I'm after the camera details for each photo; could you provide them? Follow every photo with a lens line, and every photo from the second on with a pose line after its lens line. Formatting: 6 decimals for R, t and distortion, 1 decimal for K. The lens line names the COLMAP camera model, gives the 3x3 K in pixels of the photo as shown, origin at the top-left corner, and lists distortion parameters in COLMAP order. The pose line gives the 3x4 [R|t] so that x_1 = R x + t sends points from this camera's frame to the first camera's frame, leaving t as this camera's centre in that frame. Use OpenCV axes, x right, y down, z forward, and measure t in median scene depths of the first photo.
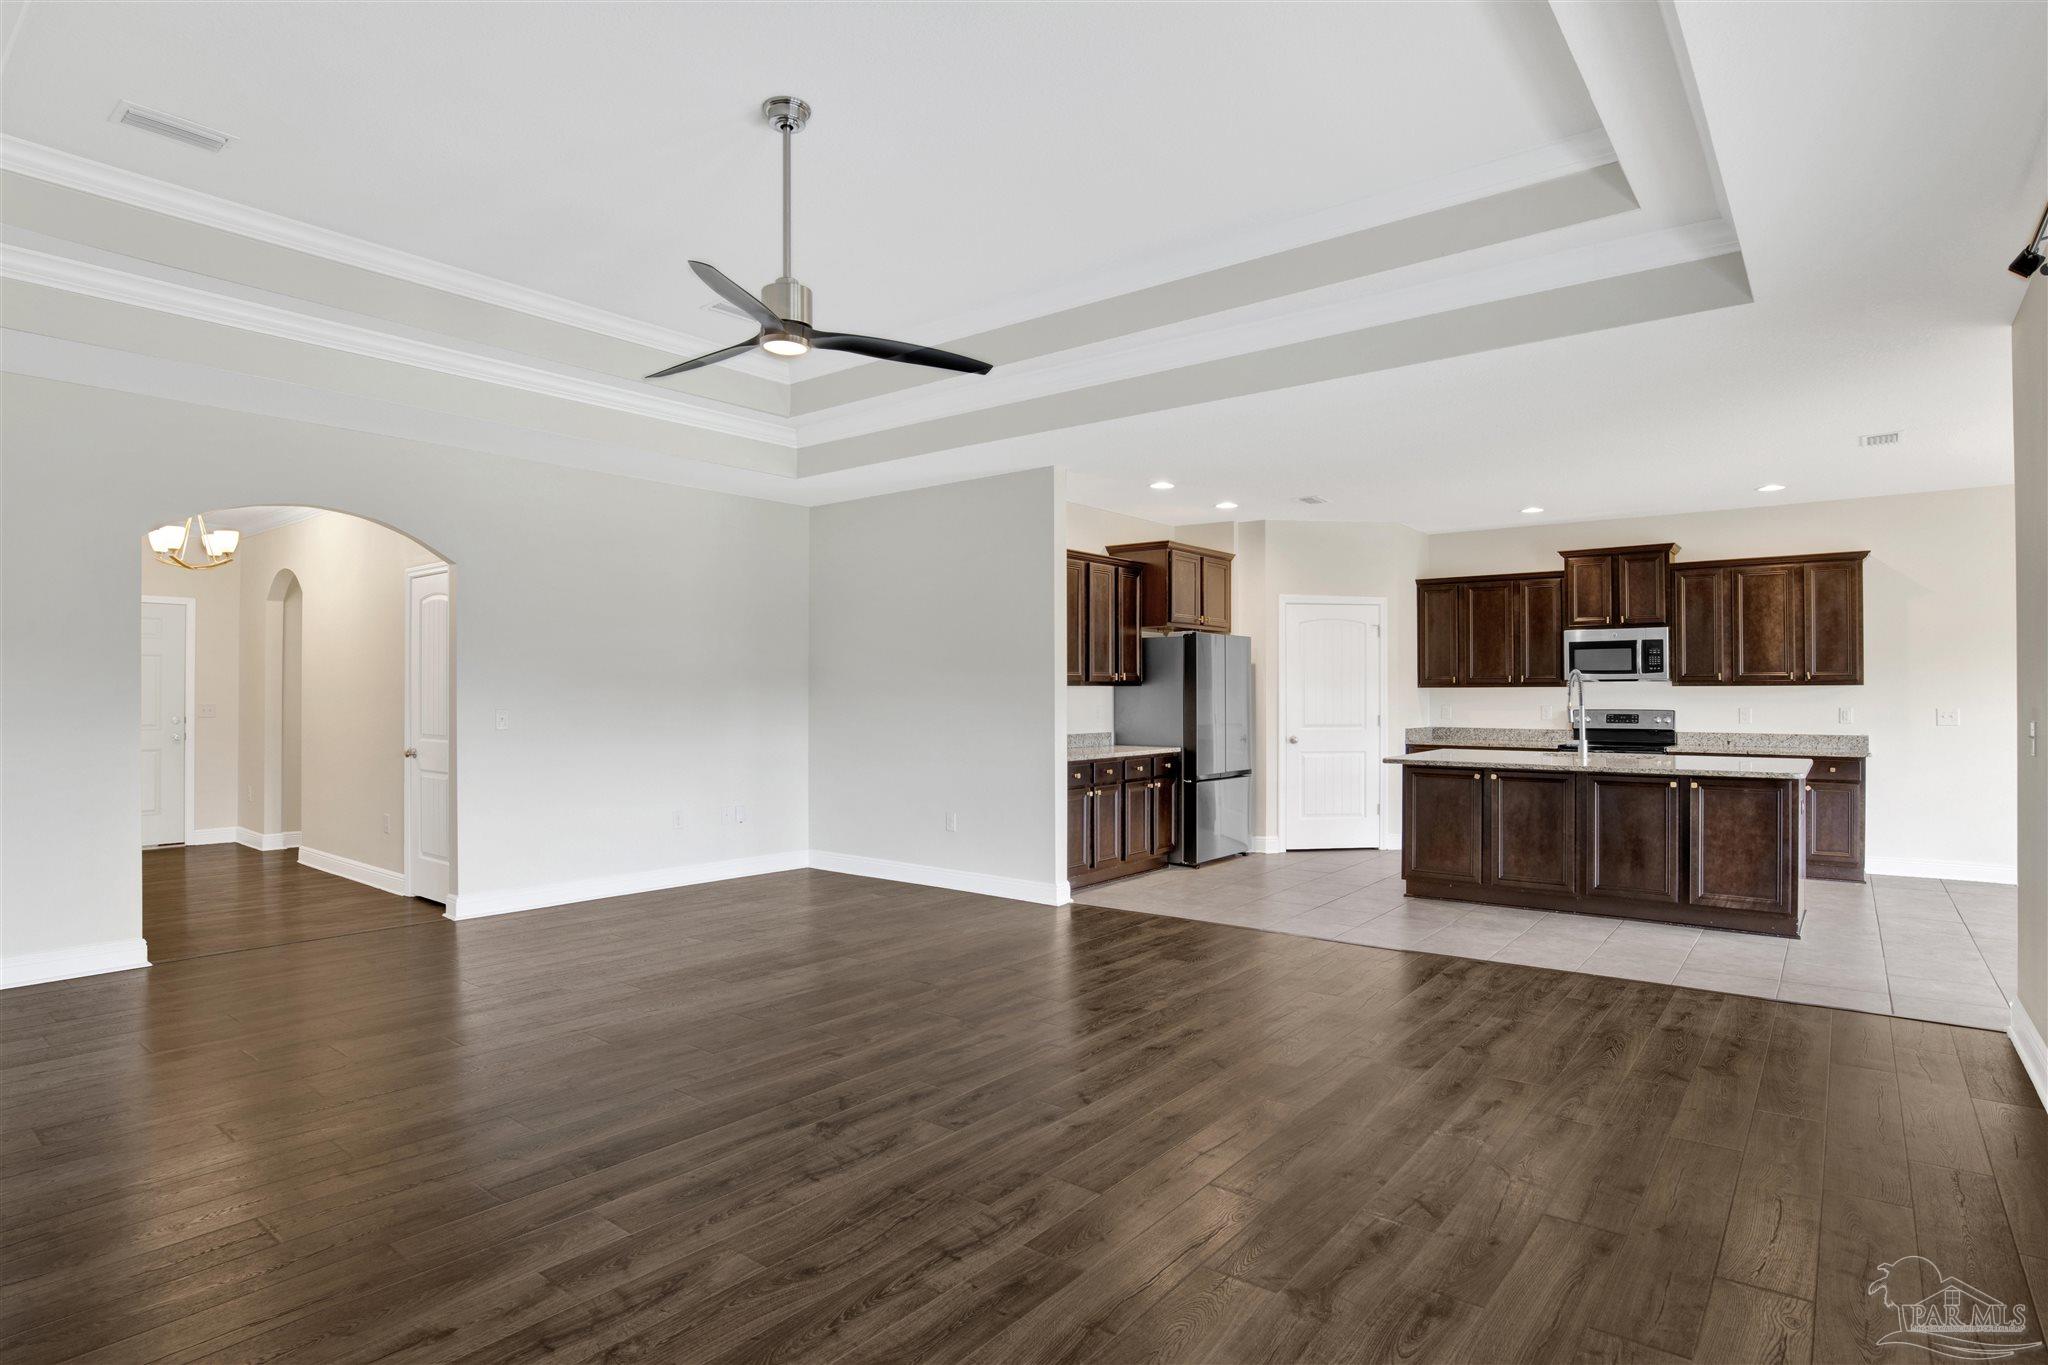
lens RADIAL K [[1103.3, 0, 1025.3], [0, 1103.3, 681.6], [0, 0, 1]] dist [-0.056827, 0.012981]
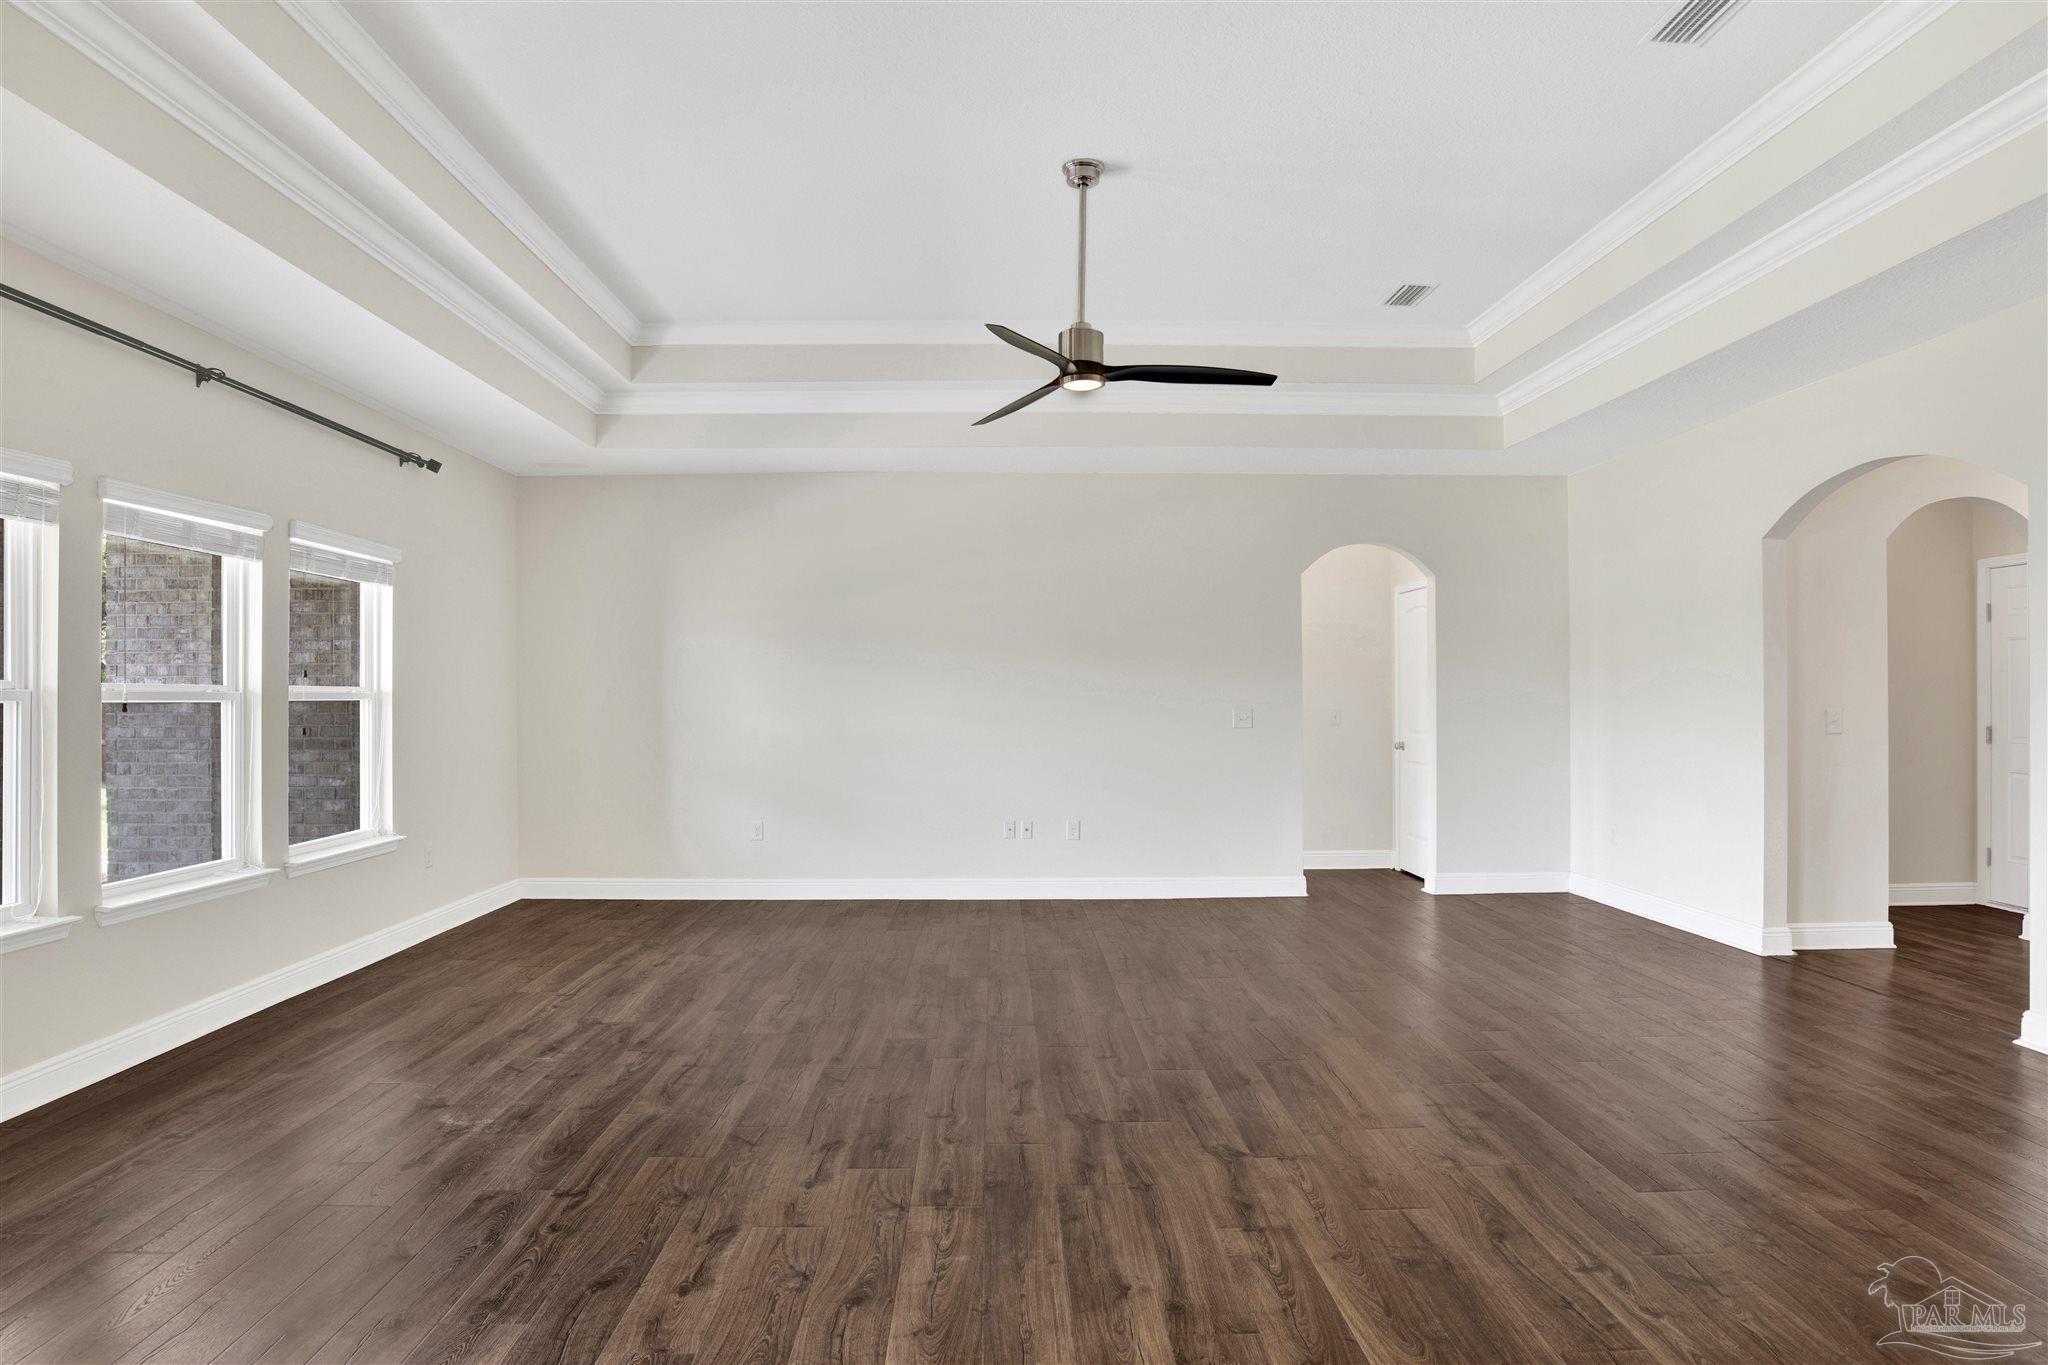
lens RADIAL K [[1169.2, 0, 1015.9], [0, 1169.2, 690.4], [0, 0, 1]] dist [-0.038745, 0.006019]
pose [[-0.779338, -0.000458, -0.626604, 0.267551], [0.007217, 0.999927, -0.009707, 0.007860], [0.626563, -0.012087, -0.779277, 0.858384]]
